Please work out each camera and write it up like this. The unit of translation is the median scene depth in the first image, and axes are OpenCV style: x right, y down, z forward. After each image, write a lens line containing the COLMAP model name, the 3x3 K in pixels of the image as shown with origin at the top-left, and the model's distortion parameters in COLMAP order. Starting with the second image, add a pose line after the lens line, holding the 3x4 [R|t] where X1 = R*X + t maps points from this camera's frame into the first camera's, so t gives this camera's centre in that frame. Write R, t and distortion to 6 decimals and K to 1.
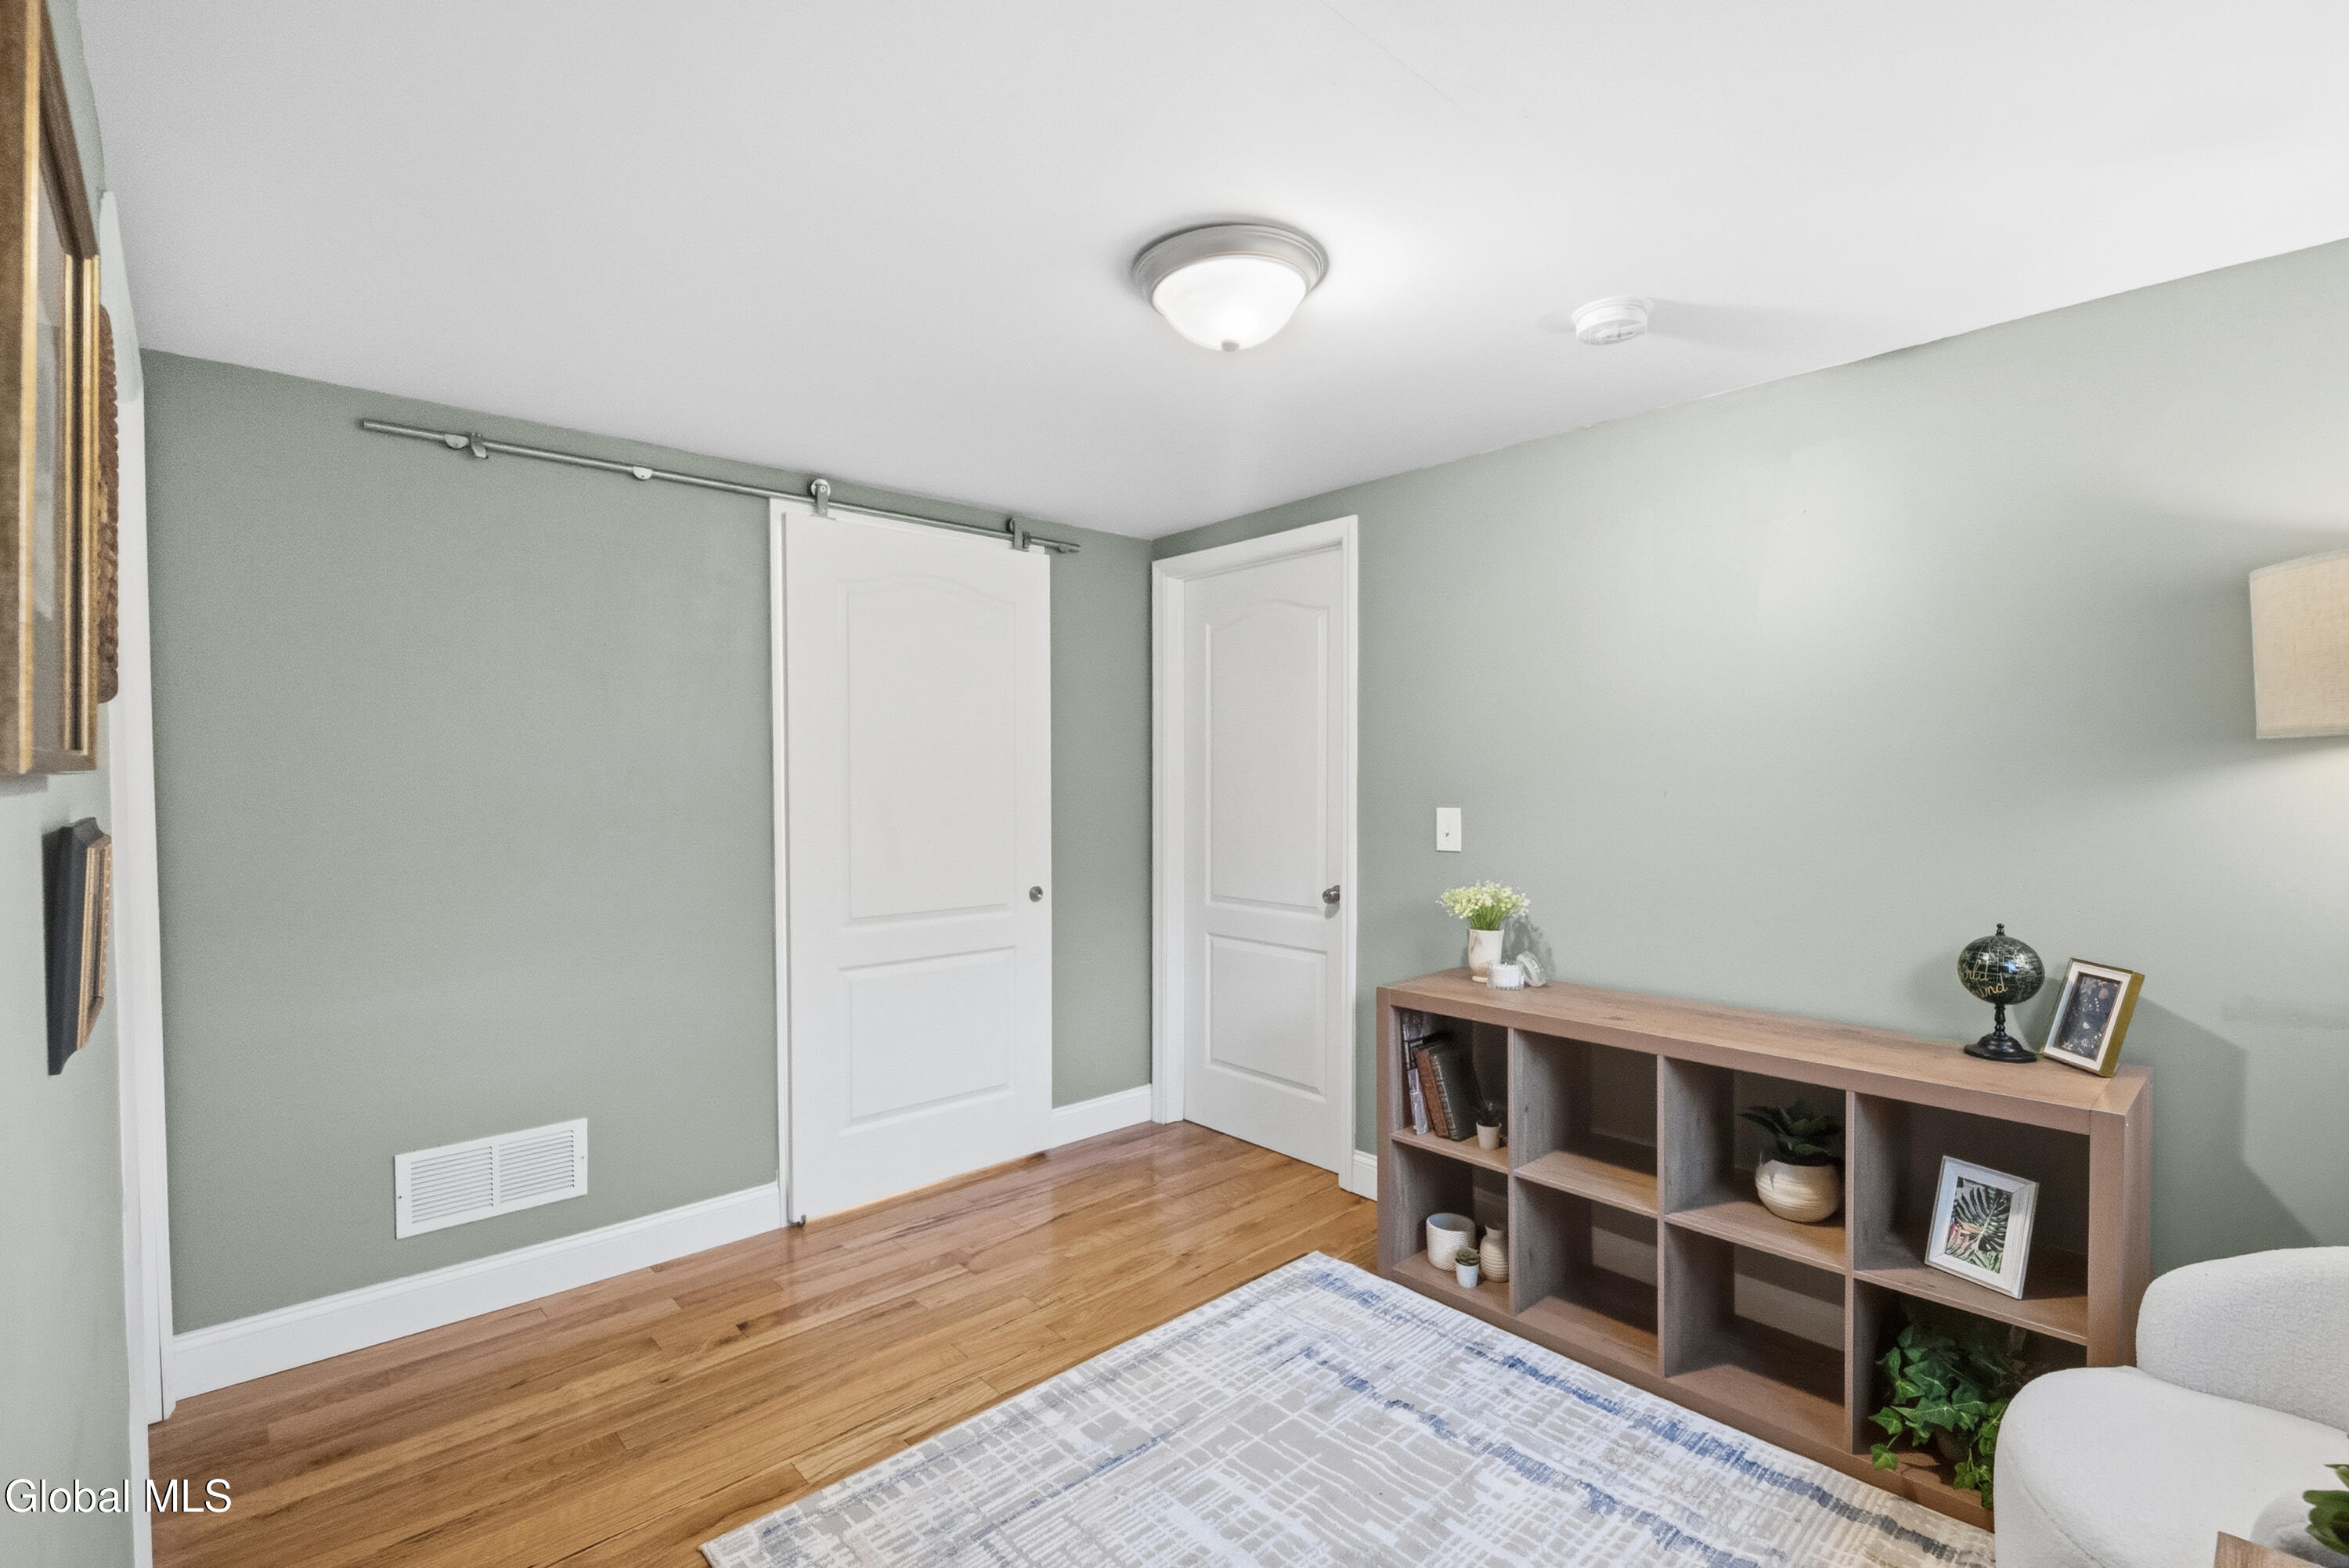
lens RADIAL K [[1070.2, 0, 1174.5], [0, 1070.2, 784.0], [0, 0, 1]] dist [-0.013545, 0.000336]
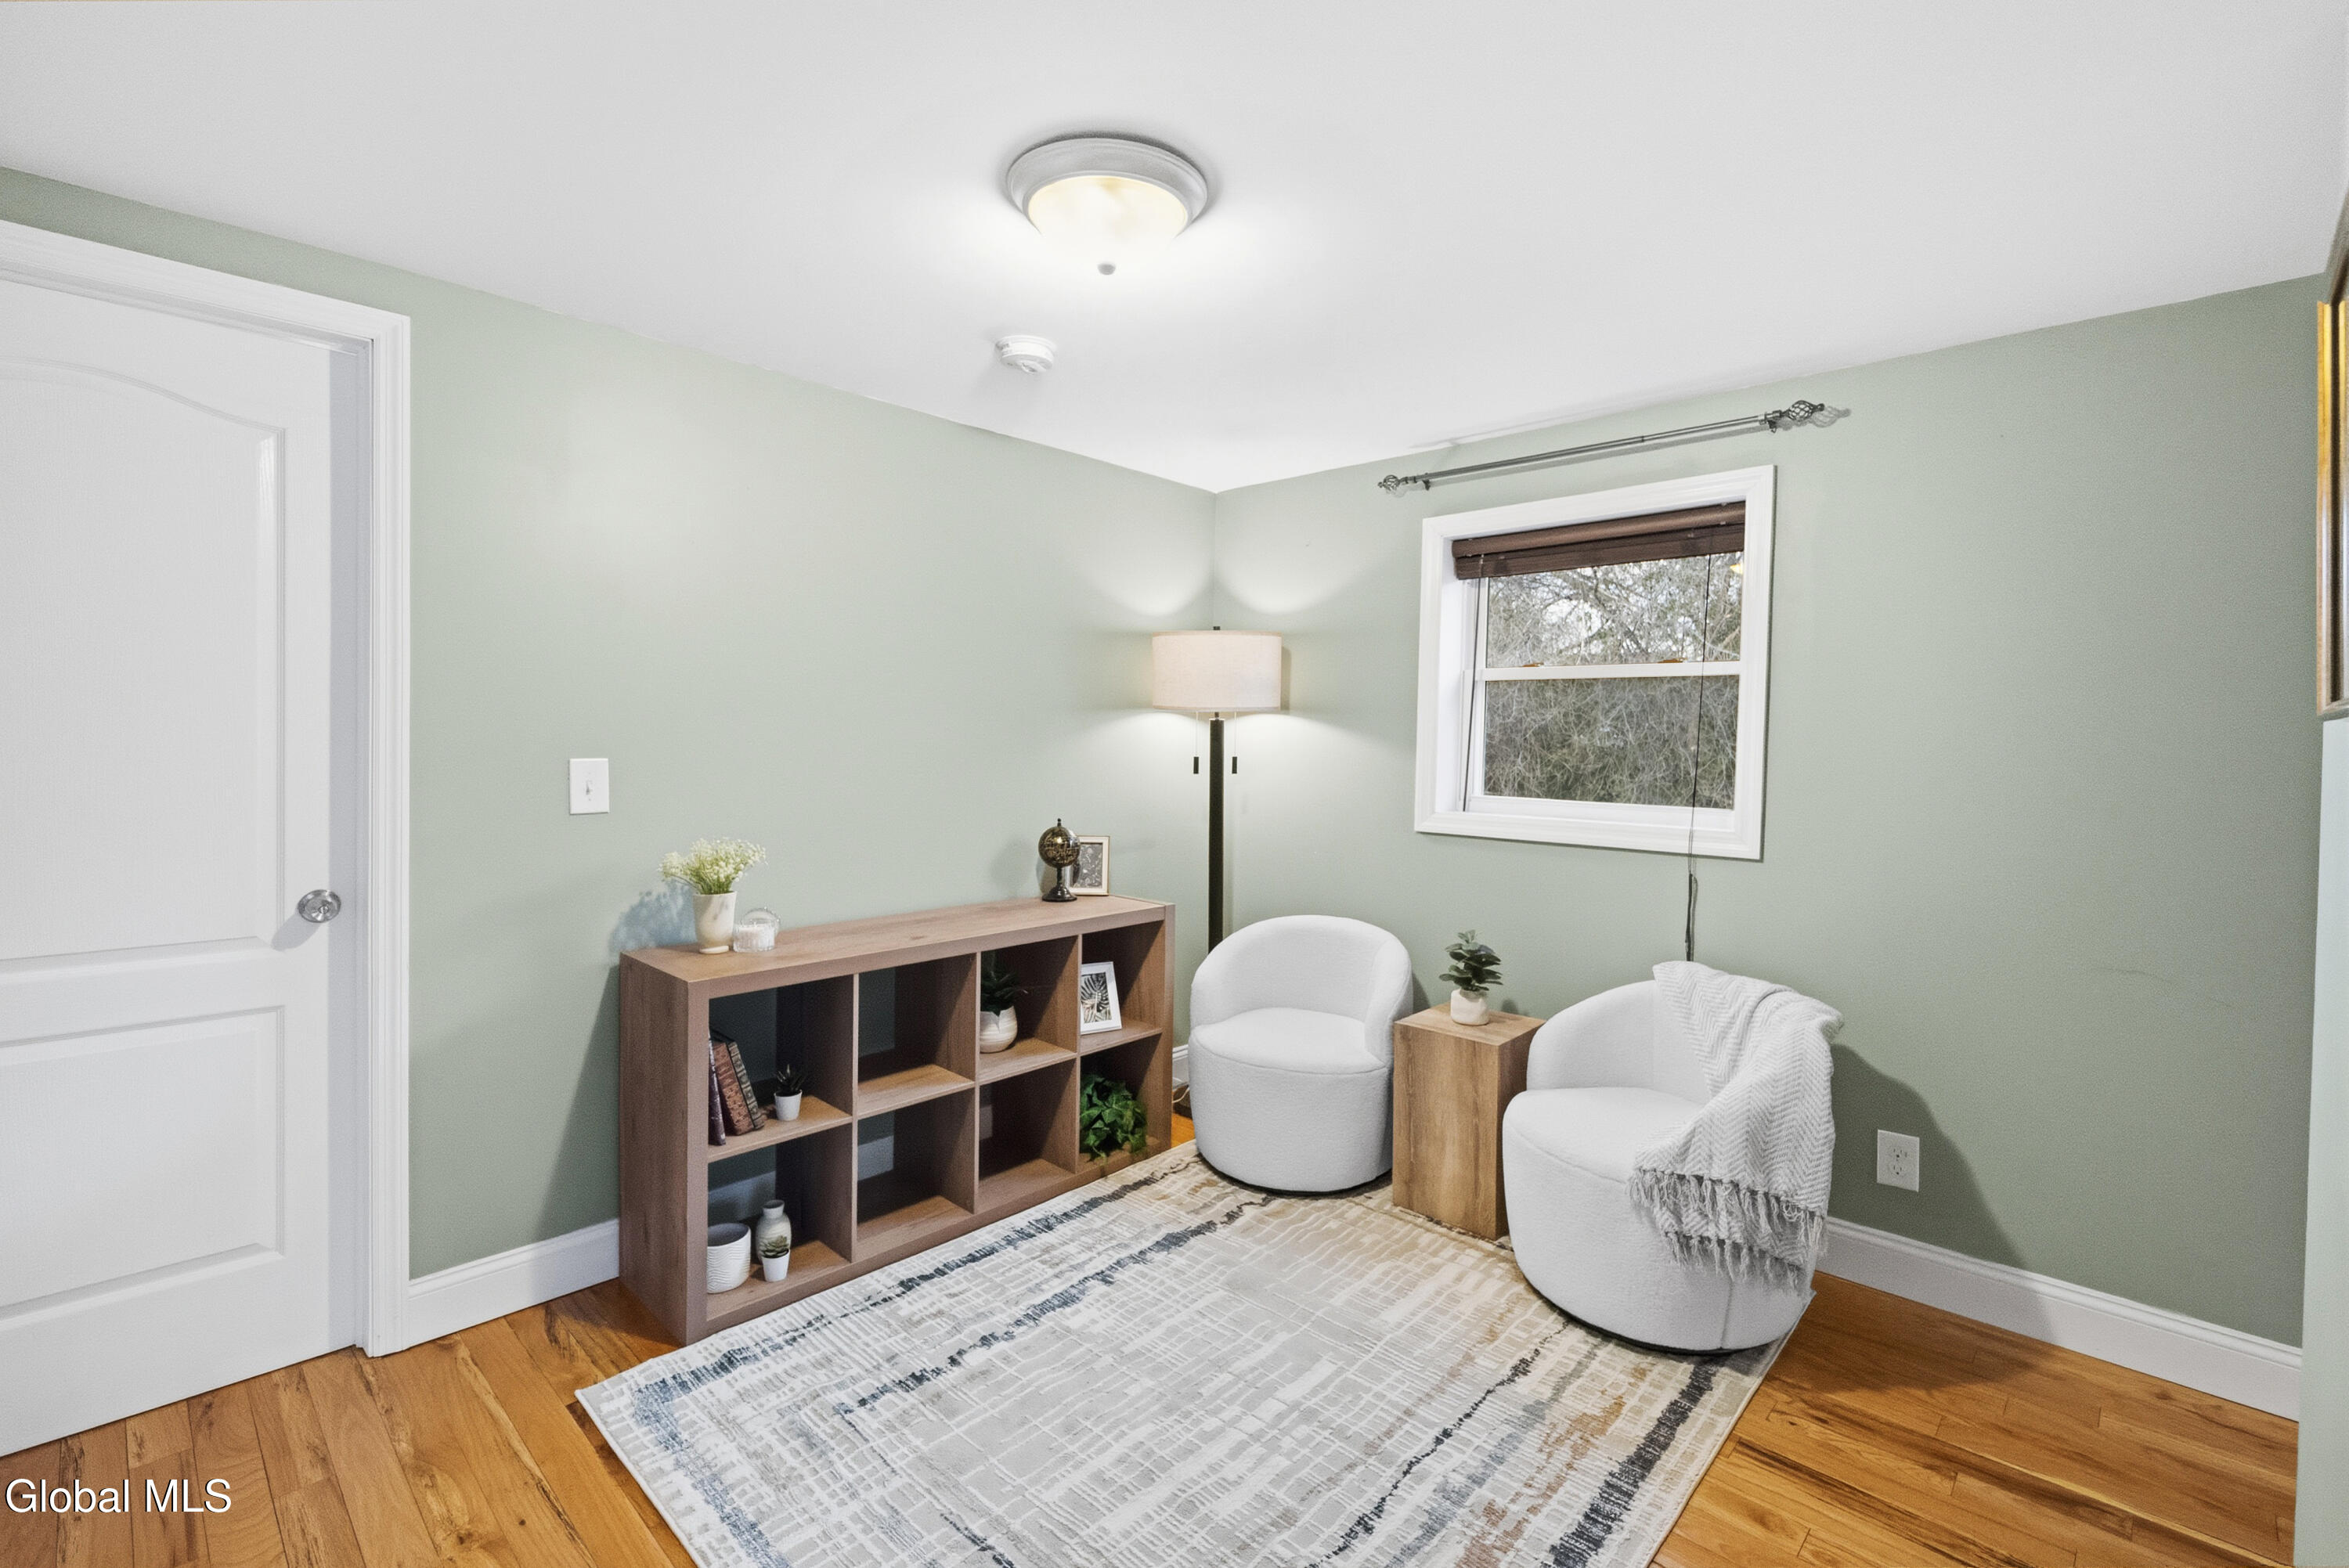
lens RADIAL K [[1041.9, 0, 1179.8], [0, 1041.9, 744.0], [0, 0, 1]] dist [-0.000653, 0.000061]
pose [[-0.079388, -0.007055, 0.996819, -0.741630], [-0.005287, 0.999964, 0.006657, 0.006425], [-0.996830, -0.004742, -0.079422, 0.847473]]
